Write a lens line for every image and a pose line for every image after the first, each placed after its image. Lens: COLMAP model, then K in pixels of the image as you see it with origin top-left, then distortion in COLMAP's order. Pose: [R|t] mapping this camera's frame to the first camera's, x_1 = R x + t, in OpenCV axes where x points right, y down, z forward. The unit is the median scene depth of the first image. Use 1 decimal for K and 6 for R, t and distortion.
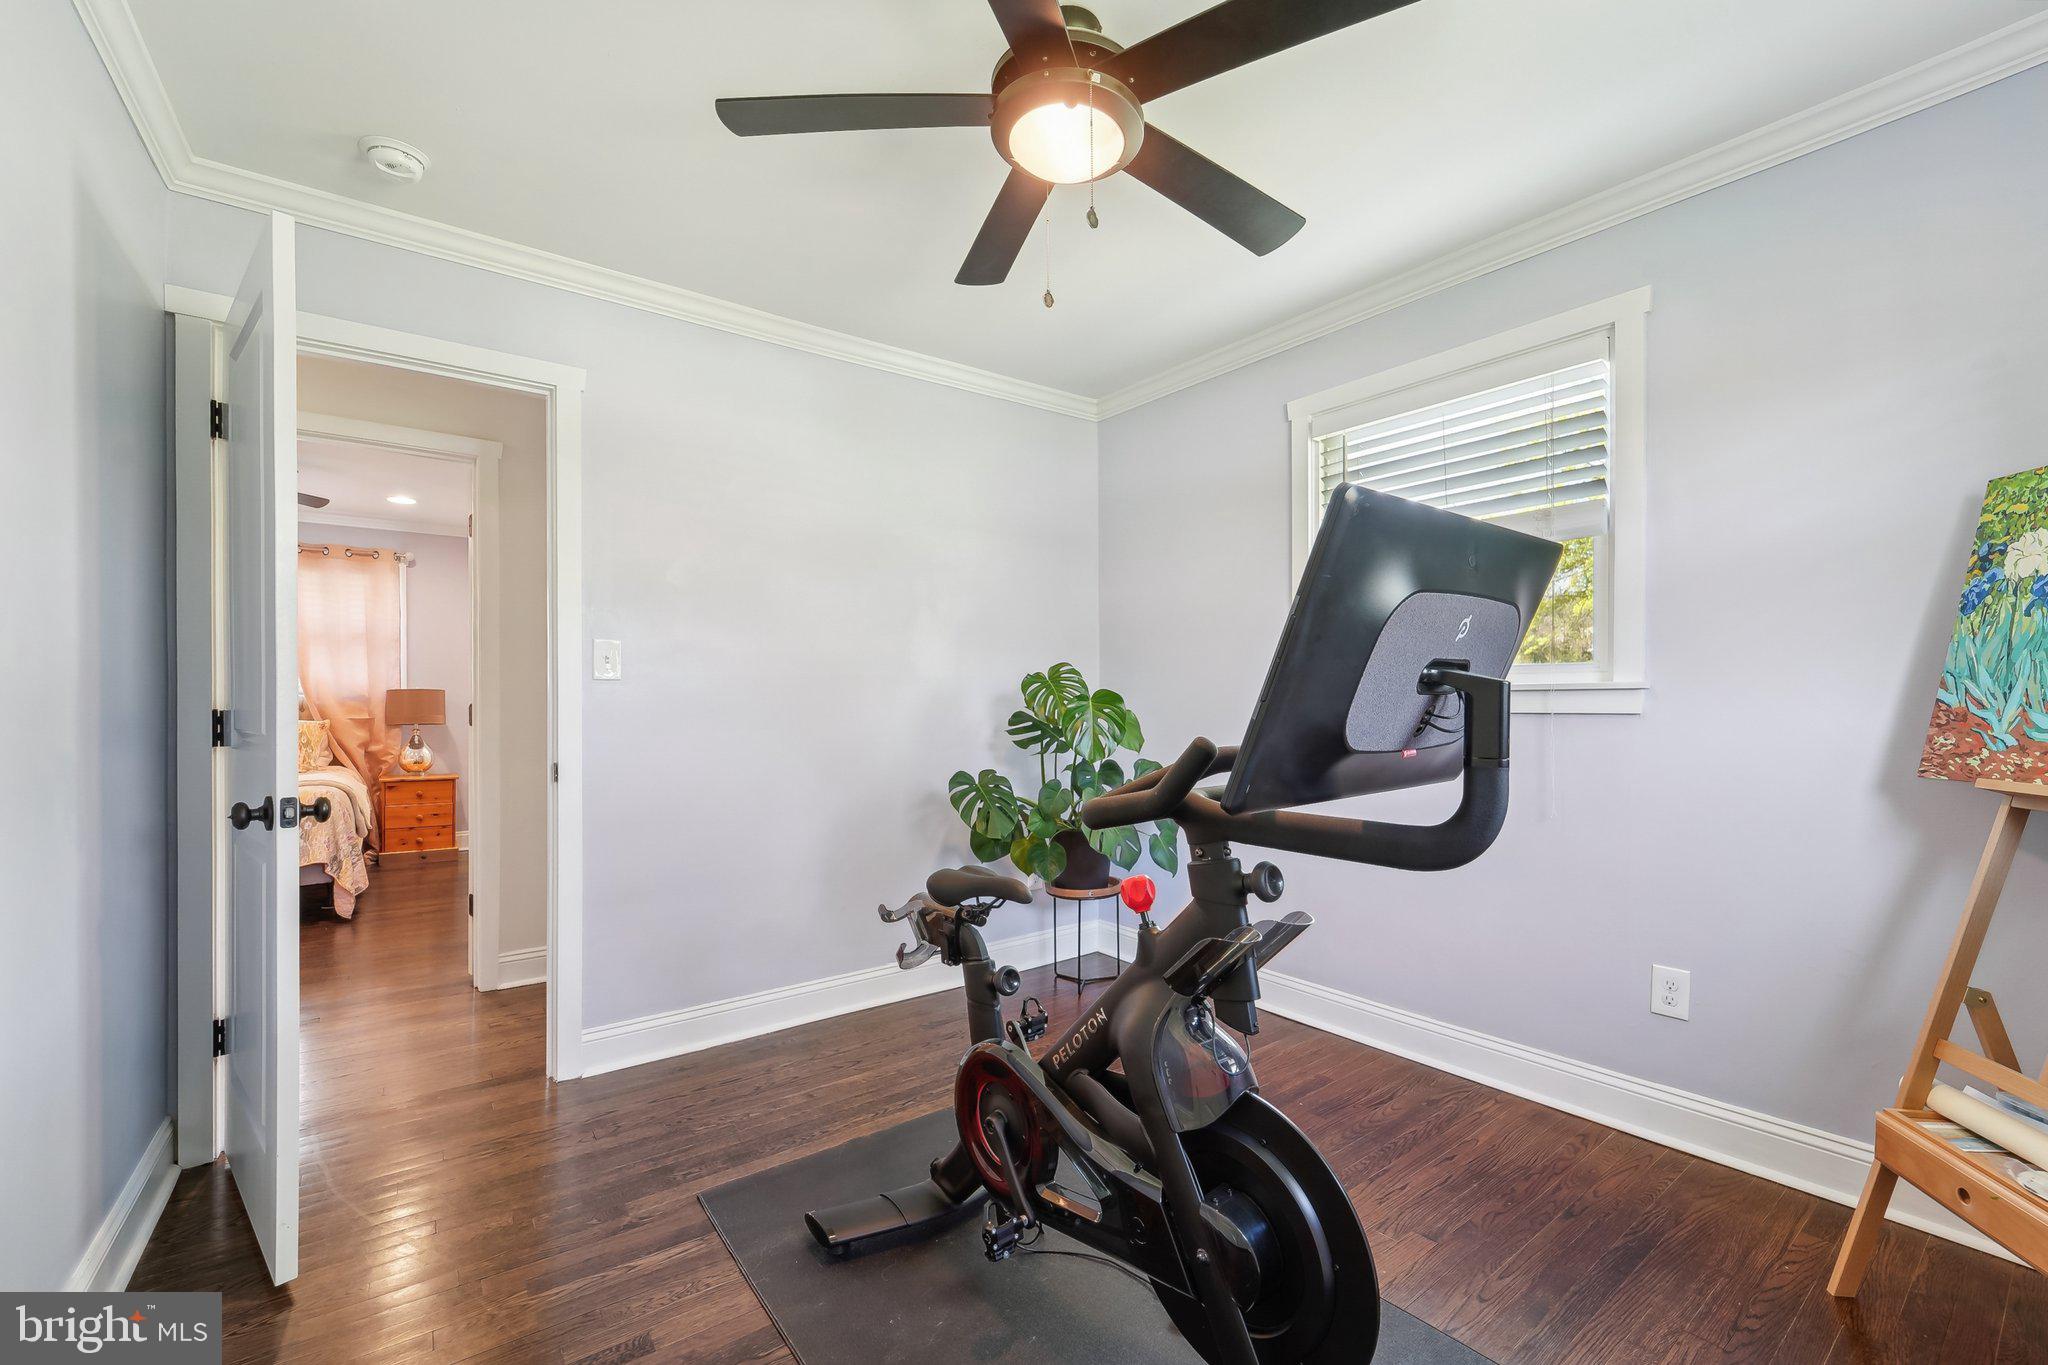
lens RADIAL K [[863.8, 0, 1031.0], [0, 863.8, 696.9], [0, 0, 1]] dist [-0.014562, -0.000385]
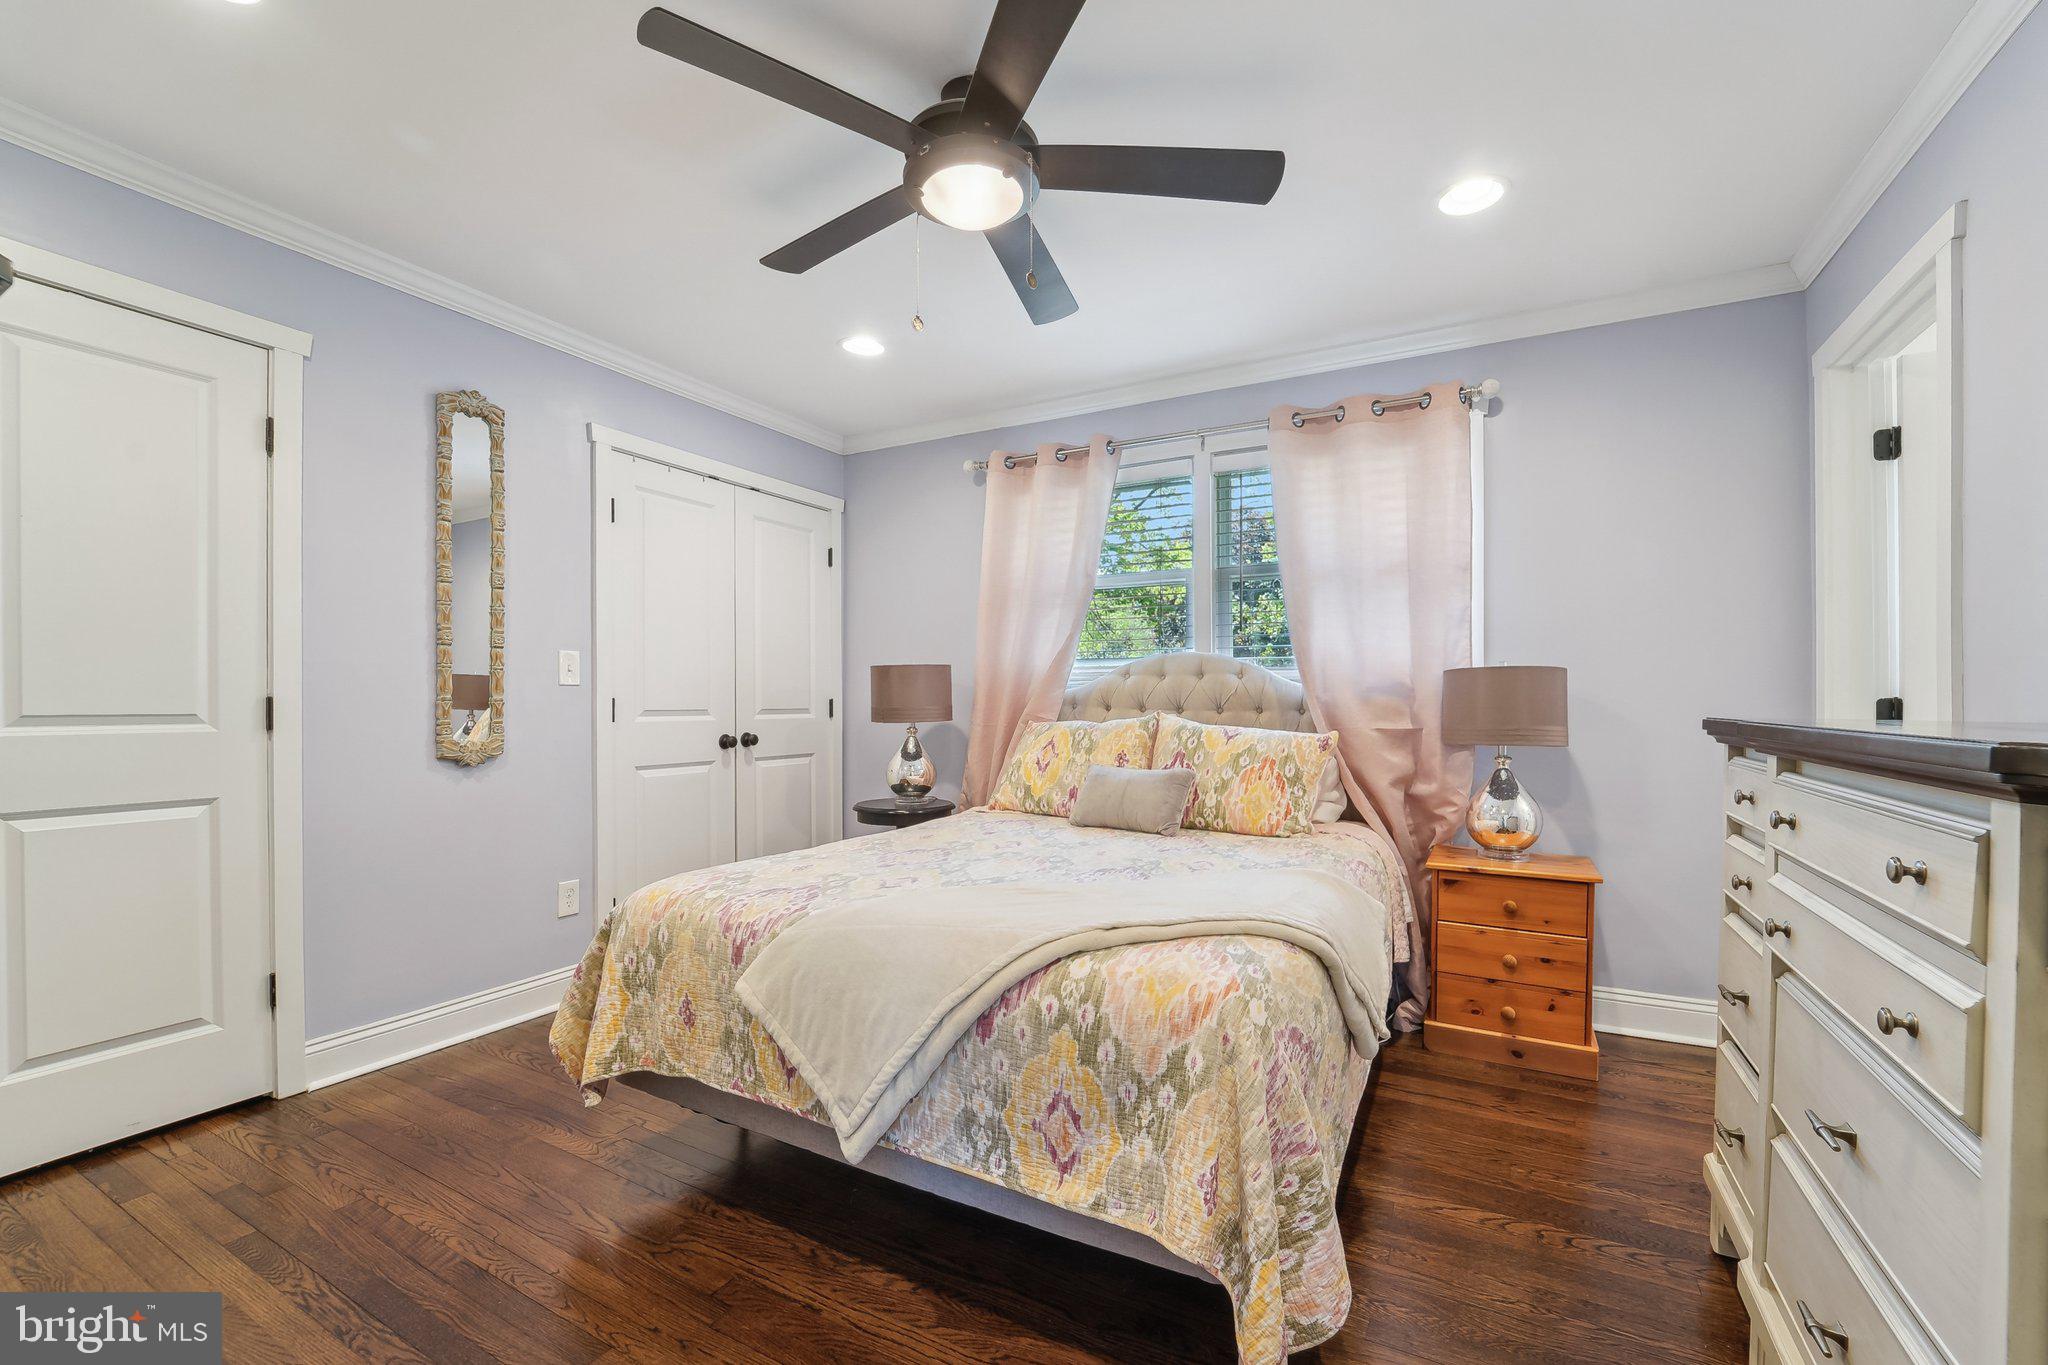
lens RADIAL K [[863.8, 0, 982.4], [0, 863.8, 717.5], [0, 0, 1]] dist [-0.014562, -0.000385]
pose [[0.402489, 0.014172, -0.915315, -0.419148], [0.004865, 0.999833, 0.017619, 0.008508], [0.915412, -0.011544, 0.402353, 0.573928]]
